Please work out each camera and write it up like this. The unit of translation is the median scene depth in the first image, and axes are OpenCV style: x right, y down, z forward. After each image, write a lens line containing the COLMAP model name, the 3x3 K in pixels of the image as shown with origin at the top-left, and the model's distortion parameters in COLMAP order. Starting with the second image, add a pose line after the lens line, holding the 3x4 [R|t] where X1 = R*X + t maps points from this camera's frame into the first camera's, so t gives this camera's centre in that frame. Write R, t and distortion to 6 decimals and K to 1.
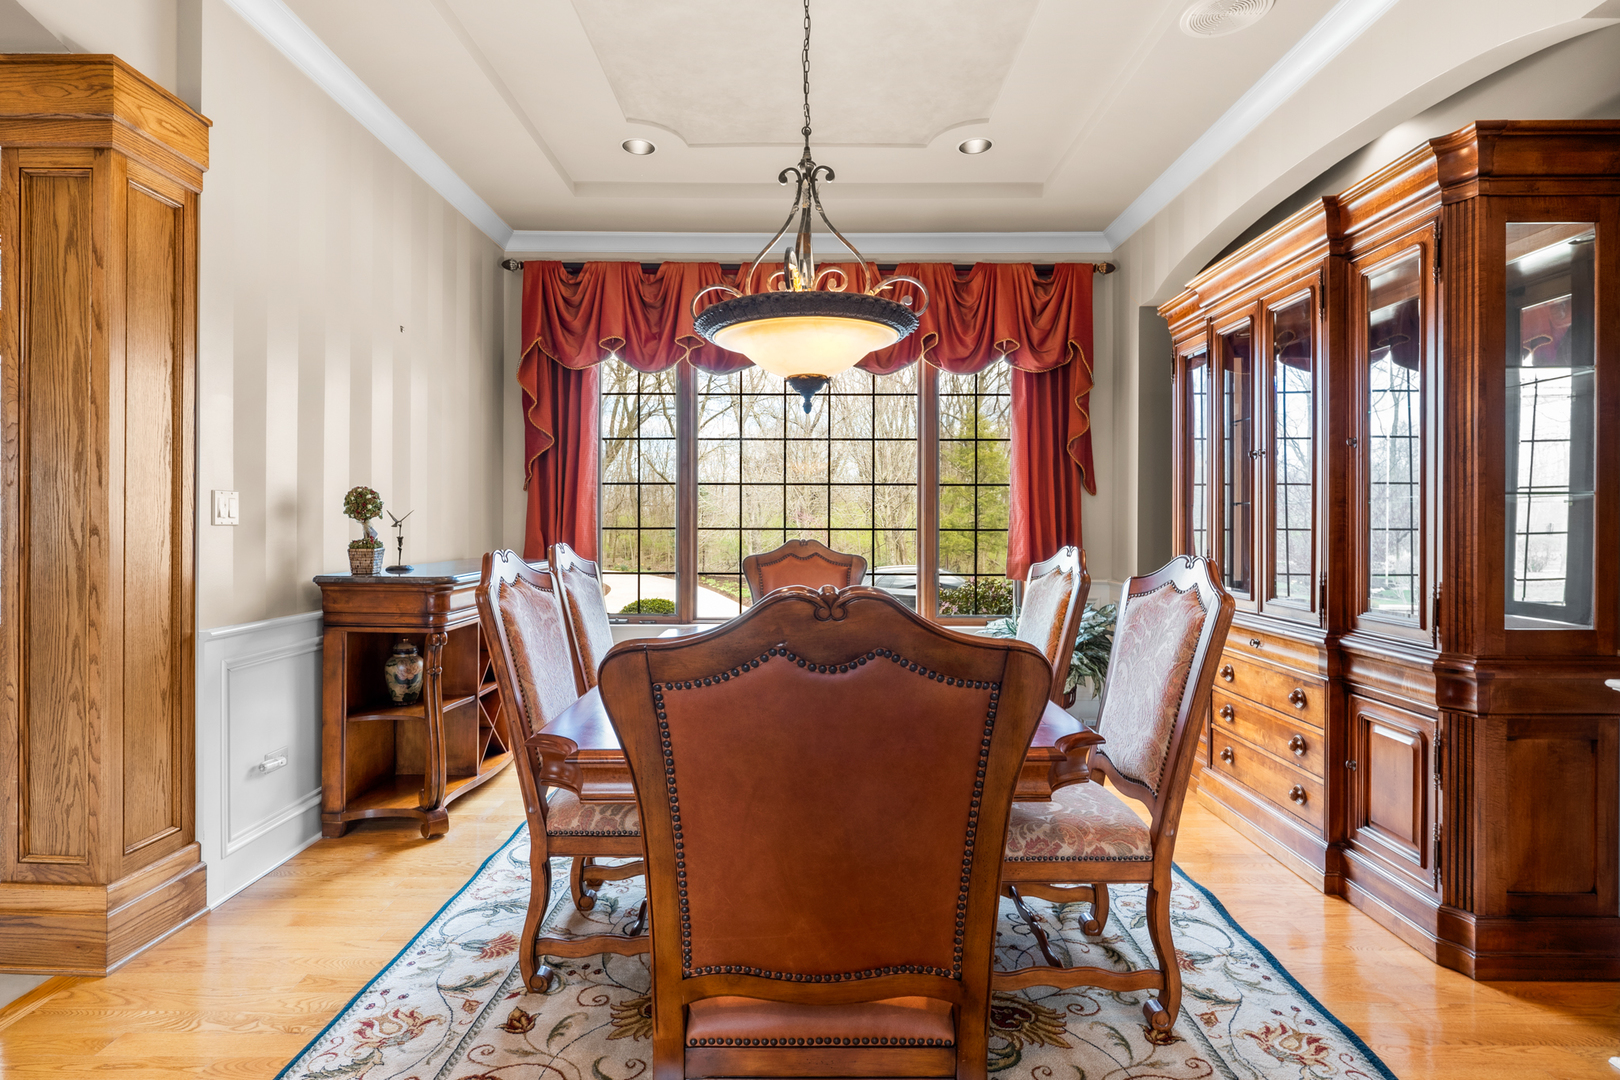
lens RADIAL K [[797.6, 0, 805.2], [0, 797.6, 524.3], [0, 0, 1]] dist [-0.002568, 0.000024]
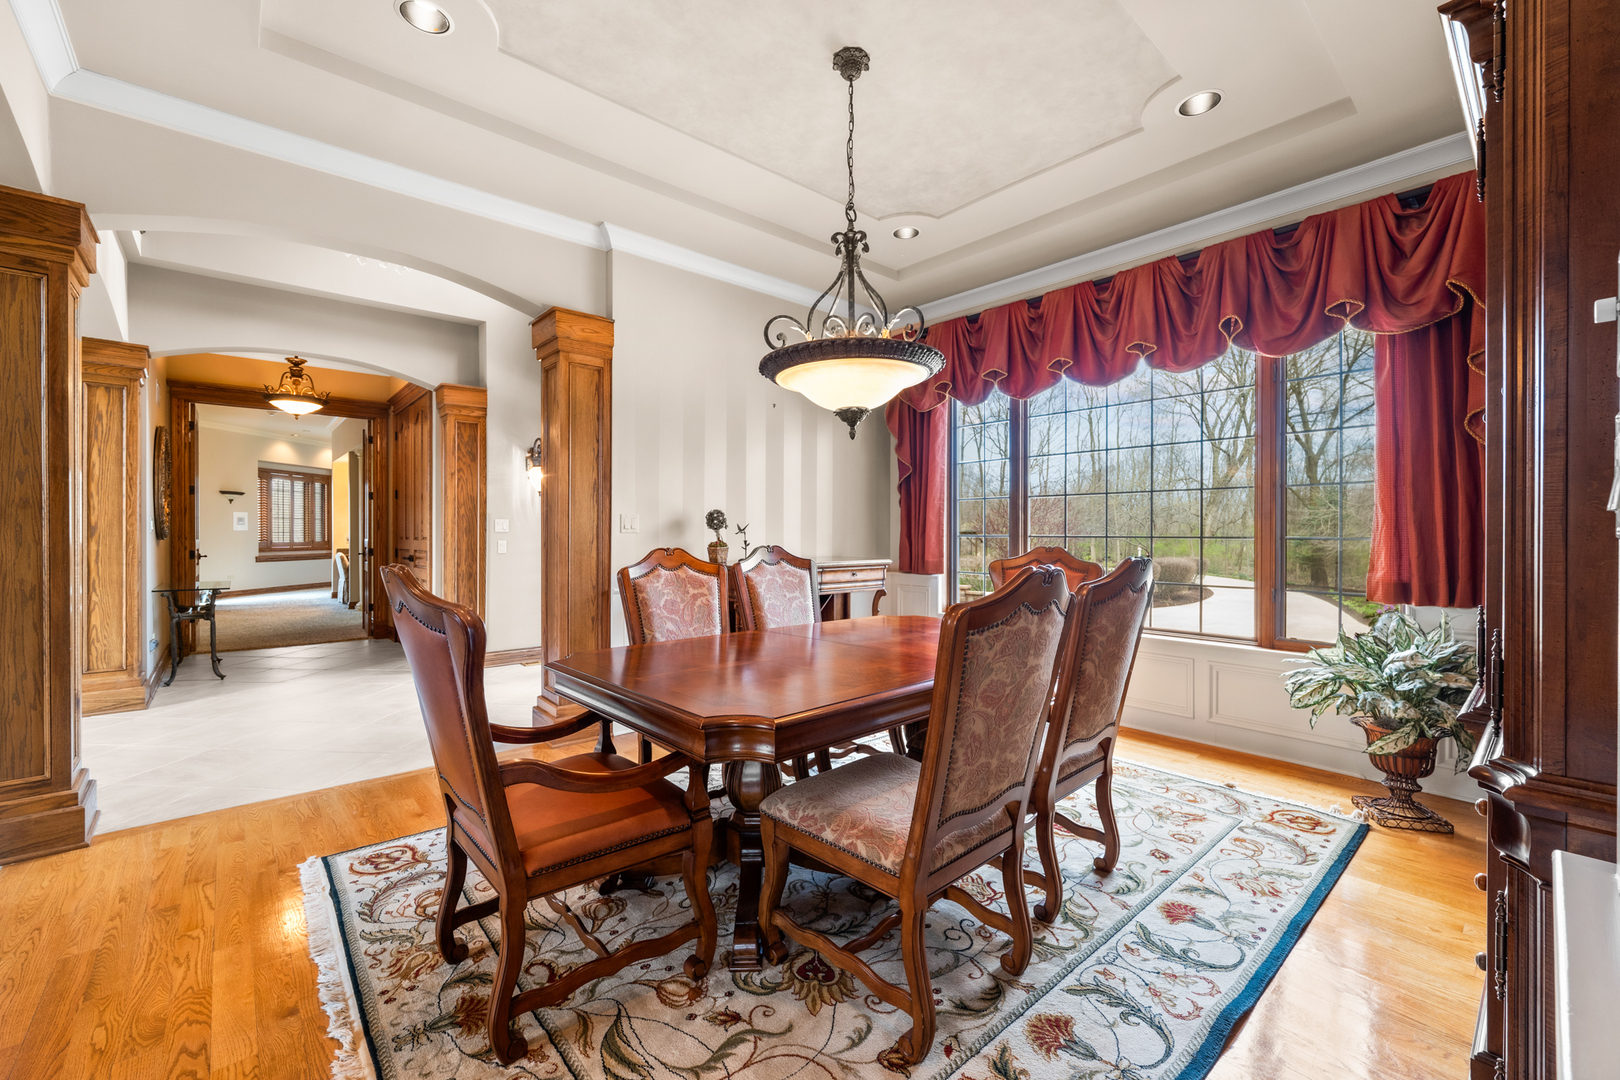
lens RADIAL K [[660.1, 0, 812.8], [0, 660.1, 535.7], [0, 0, 1]] dist [0.000303, 0.000092]
pose [[0.669412, 0.001903, -0.742889, 0.707559], [0.000631, 0.999995, 0.003130, 0.002828], [0.742891, -0.002564, 0.669408, 0.285294]]
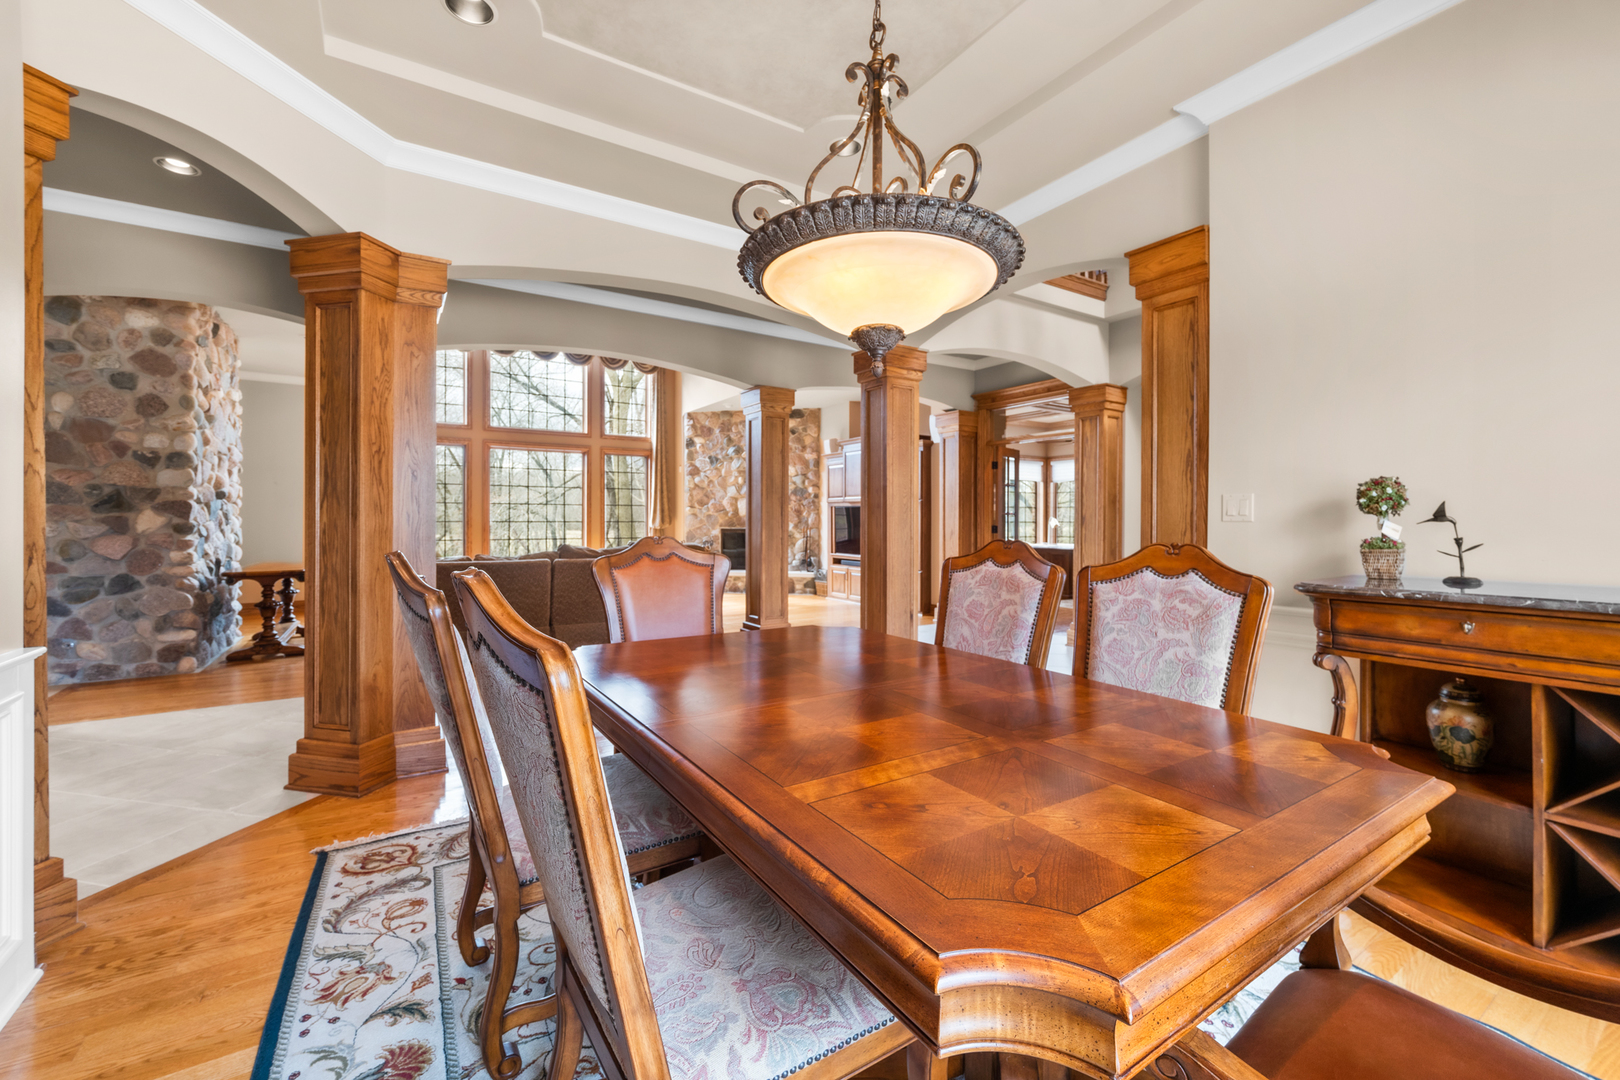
lens RADIAL K [[664.2, 0, 809.7], [0, 664.2, 522.6], [0, 0, 1]] dist [-0.000381, -0.000014]
pose [[-0.839728, -0.001599, -0.543005, 0.417996], [-0.003856, 0.999988, 0.003018, 0.002635], [0.542994, 0.004628, -0.839724, 1.522450]]
